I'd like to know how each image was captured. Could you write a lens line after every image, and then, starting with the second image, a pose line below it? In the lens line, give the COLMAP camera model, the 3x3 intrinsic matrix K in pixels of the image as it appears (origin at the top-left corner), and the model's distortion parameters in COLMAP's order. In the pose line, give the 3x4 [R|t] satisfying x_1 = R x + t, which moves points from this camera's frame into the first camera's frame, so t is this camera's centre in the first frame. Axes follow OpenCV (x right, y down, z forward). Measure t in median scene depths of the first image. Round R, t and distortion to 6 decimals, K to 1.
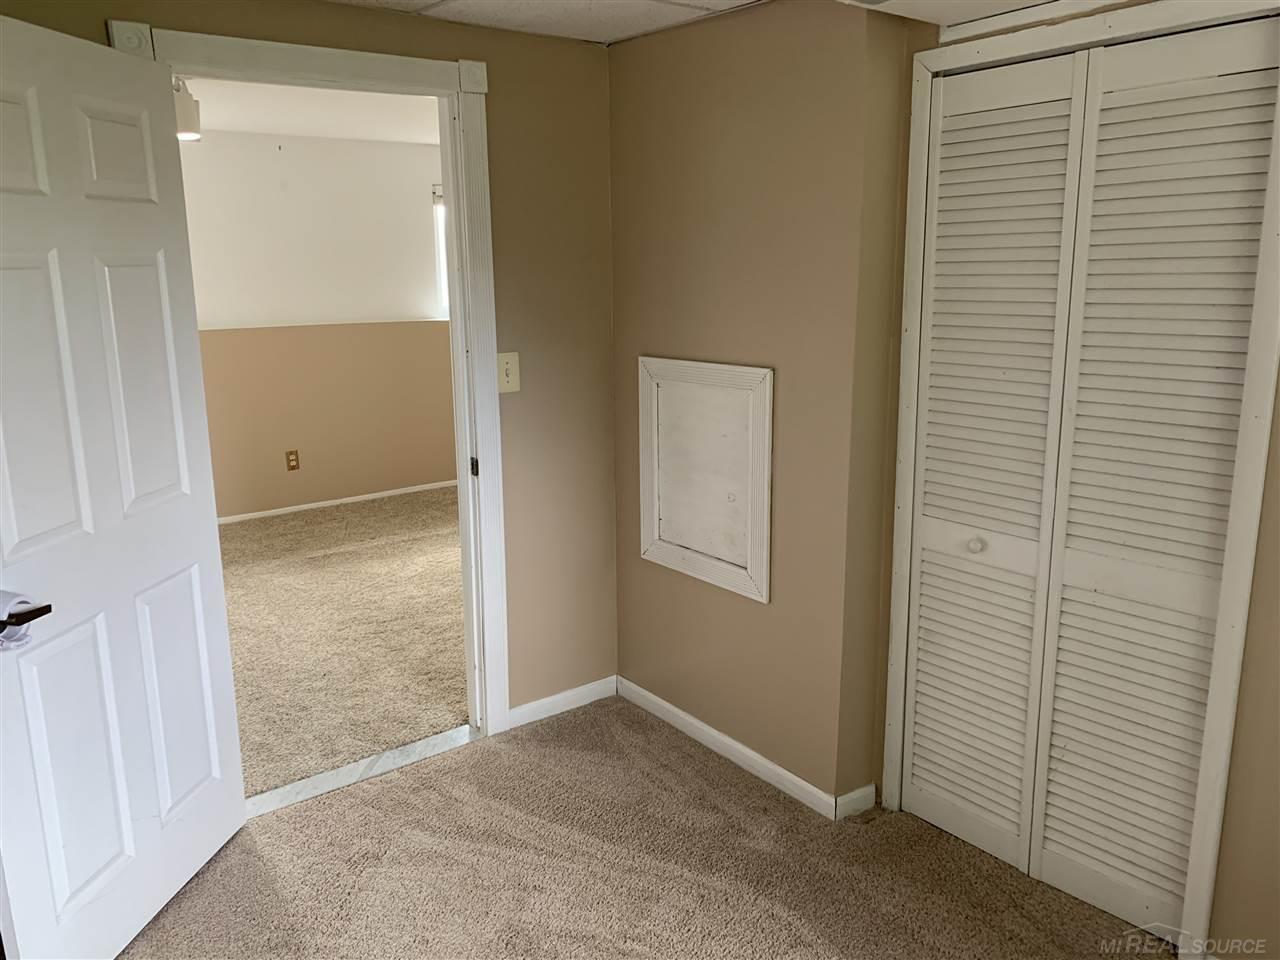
lens RADIAL K [[972.8, 0, 620.7], [0, 972.8, 476.9], [0, 0, 1]] dist [0.086335, -0.192727]
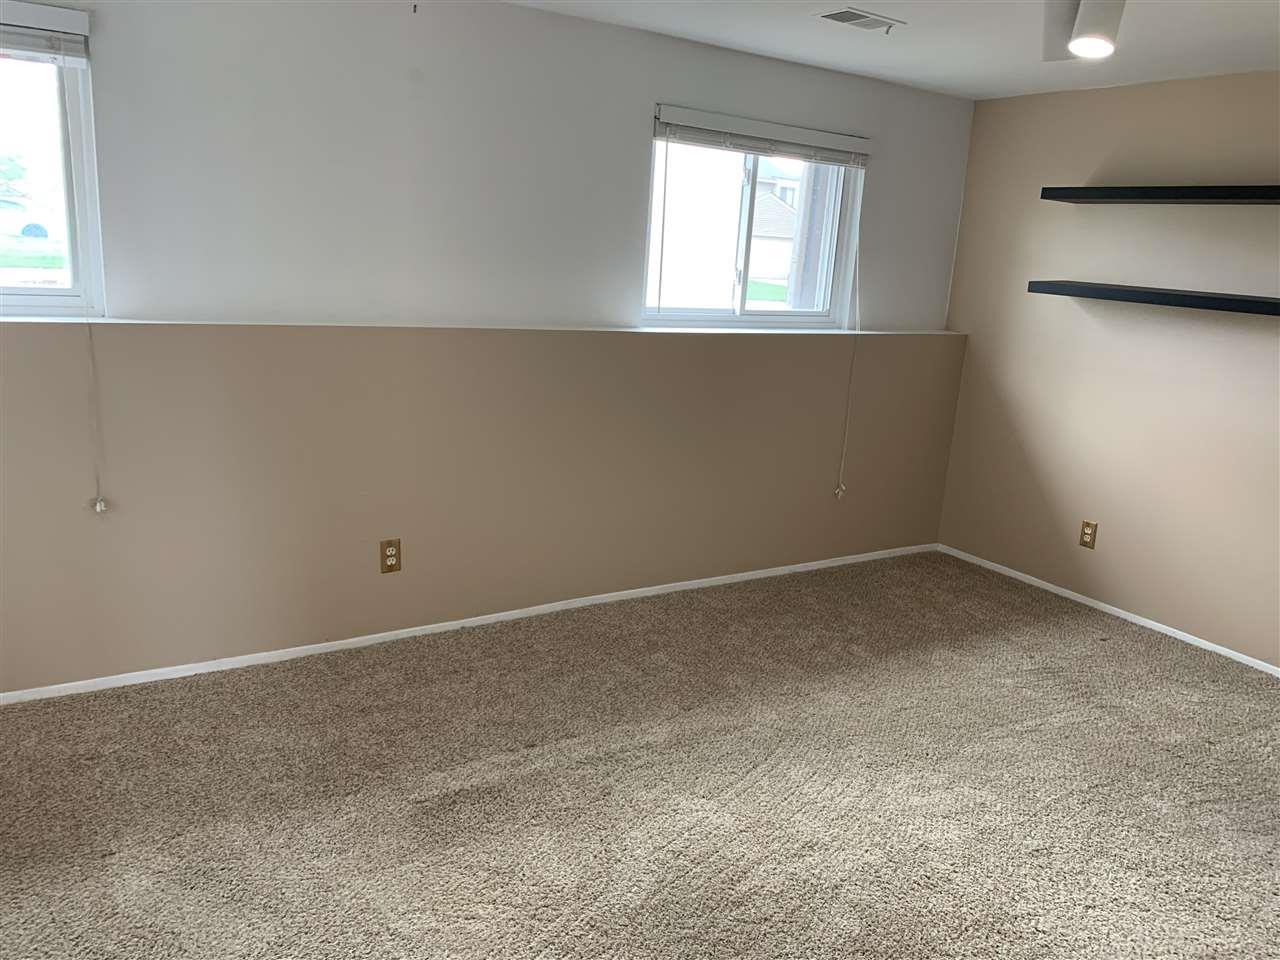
lens RADIAL K [[964.3, 0, 625.3], [0, 964.3, 463.5], [0, 0, 1]] dist [0.055379, -0.072252]
pose [[0.994378, 0.091724, -0.052913, -0.176803], [-0.090640, 0.995629, 0.022538, -0.099149], [0.054749, -0.017615, 0.998345, 0.451058]]
